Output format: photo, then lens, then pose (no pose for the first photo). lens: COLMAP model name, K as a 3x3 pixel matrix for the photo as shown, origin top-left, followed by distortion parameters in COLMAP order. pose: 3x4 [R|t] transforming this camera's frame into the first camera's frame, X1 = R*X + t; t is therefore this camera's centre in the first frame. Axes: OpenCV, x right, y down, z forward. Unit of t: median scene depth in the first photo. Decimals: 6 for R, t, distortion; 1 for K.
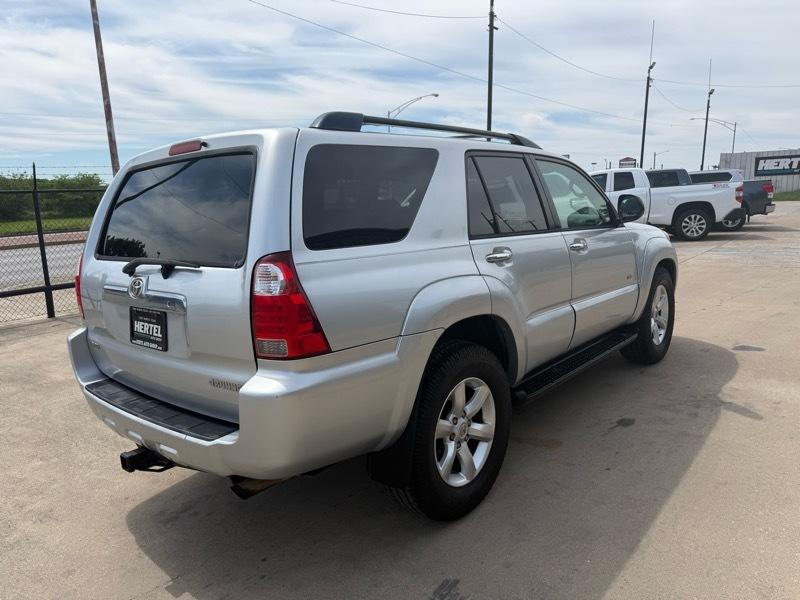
lens RADIAL K [[570.2, 0, 400.7], [0, 570.2, 303.0], [0, 0, 1]] dist [0.004183, -0.003457]
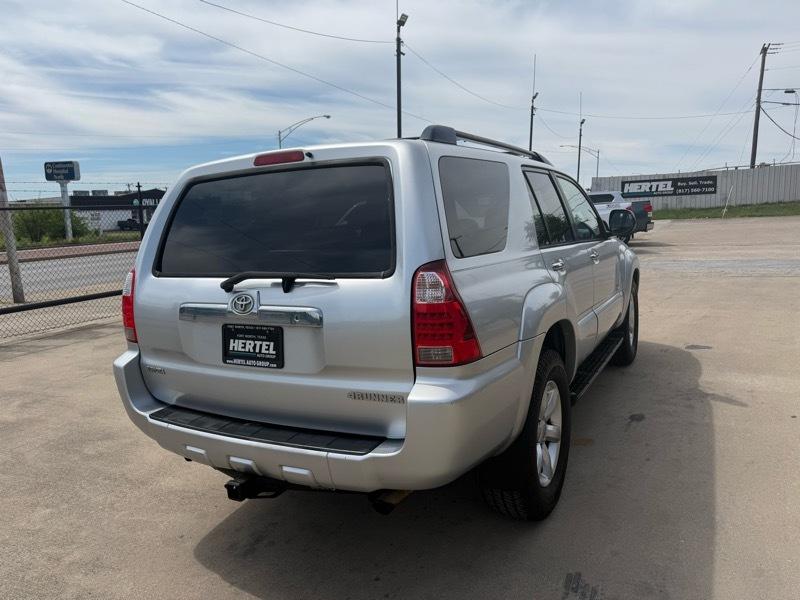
lens RADIAL K [[572.0, 0, 401.2], [0, 572.0, 303.0], [0, 0, 1]] dist [0.007303, -0.005781]
pose [[0.979880, -0.032121, 0.196984, -0.321381], [0.039229, 0.998708, -0.032292, 0.011371], [-0.195692, 0.039370, 0.979875, 0.013979]]
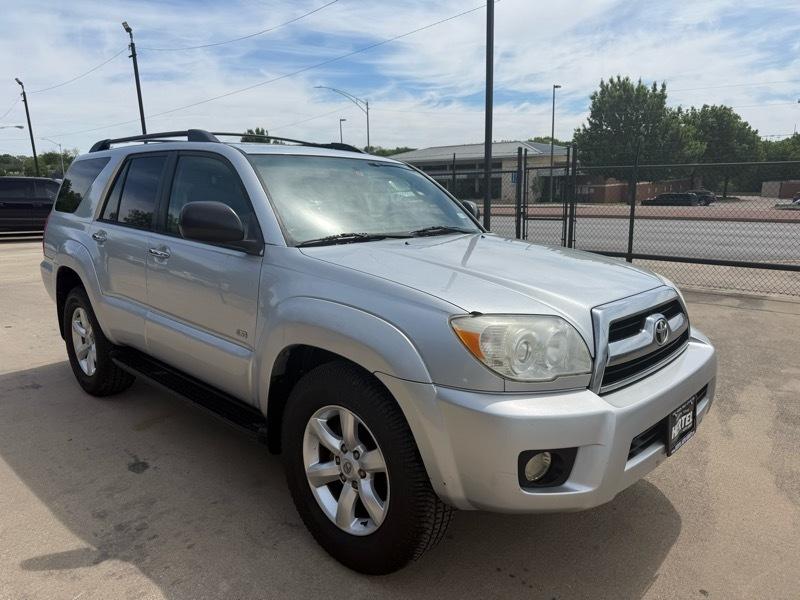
lens RADIAL K [[569.7, 0, 395.0], [0, 569.7, 301.1], [0, 0, 1]] dist [0.005660, -0.007832]
pose [[-0.059424, 0.238372, -0.969354, 1.437704], [-0.176264, 0.953306, 0.245231, -0.381946], [0.982548, 0.185435, -0.014633, 1.698897]]
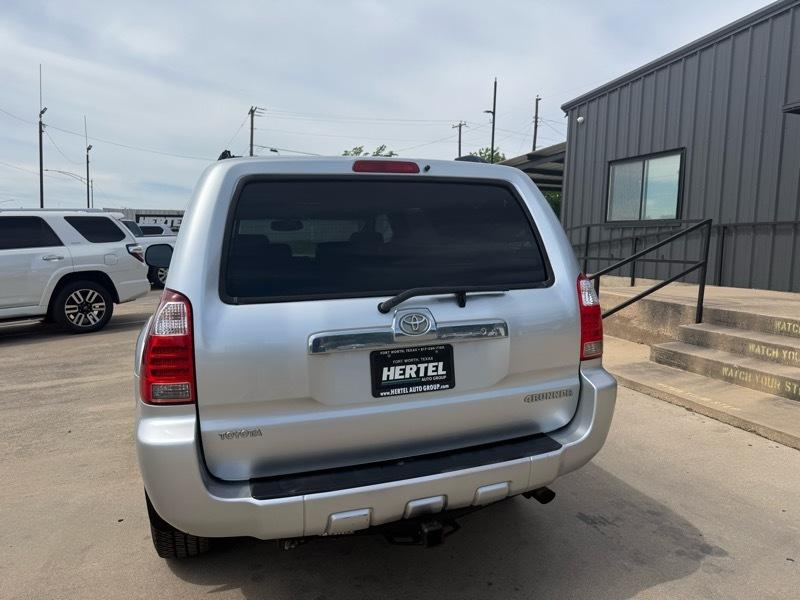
lens RADIAL K [[568.7, 0, 404.8], [0, 568.7, 301.9], [0, 0, 1]] dist [0.053133, -0.065552]
pose [[0.496285, -0.060664, 0.866038, -0.985469], [0.142783, 0.989675, -0.012498, -0.040506], [-0.856338, 0.129858, 0.499822, 0.478065]]
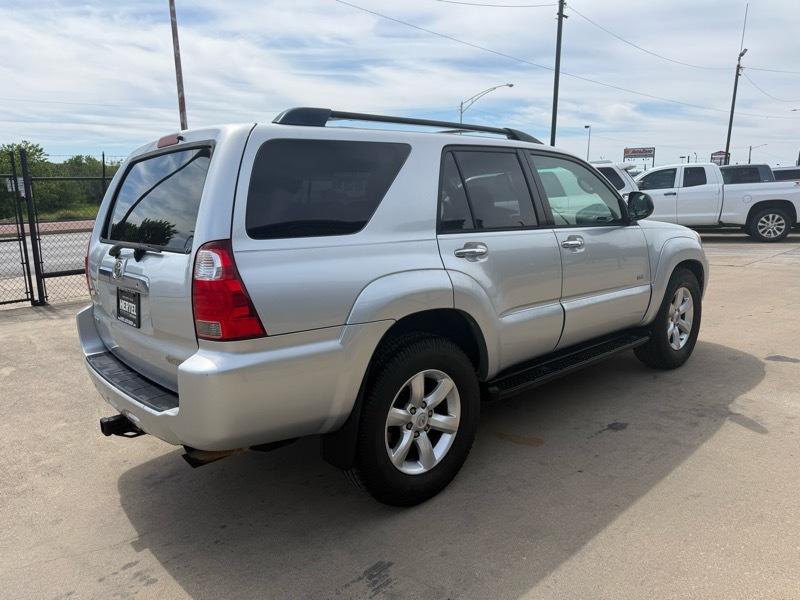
lens RADIAL K [[568.5, 0, 395.8], [0, 568.5, 303.9], [0, 0, 1]] dist [0.010726, -0.011968]
pose [[0.990420, 0.044401, -0.130758, 0.174038], [-0.042254, 0.998923, 0.019146, -0.002779], [0.131467, -0.013438, 0.991229, -0.012856]]
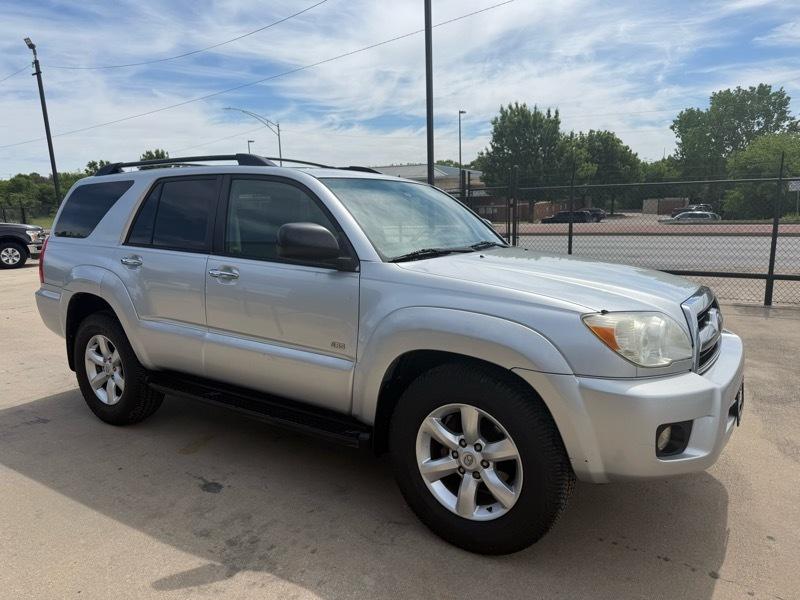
lens RADIAL K [[568.5, 0, 395.8], [0, 568.5, 303.9], [0, 0, 1]] dist [0.010726, -0.011968]
pose [[0.105814, 0.207021, -0.972597, 1.511707], [-0.169870, 0.967475, 0.187449, -0.331519], [0.979769, 0.145380, 0.137539, 1.408778]]
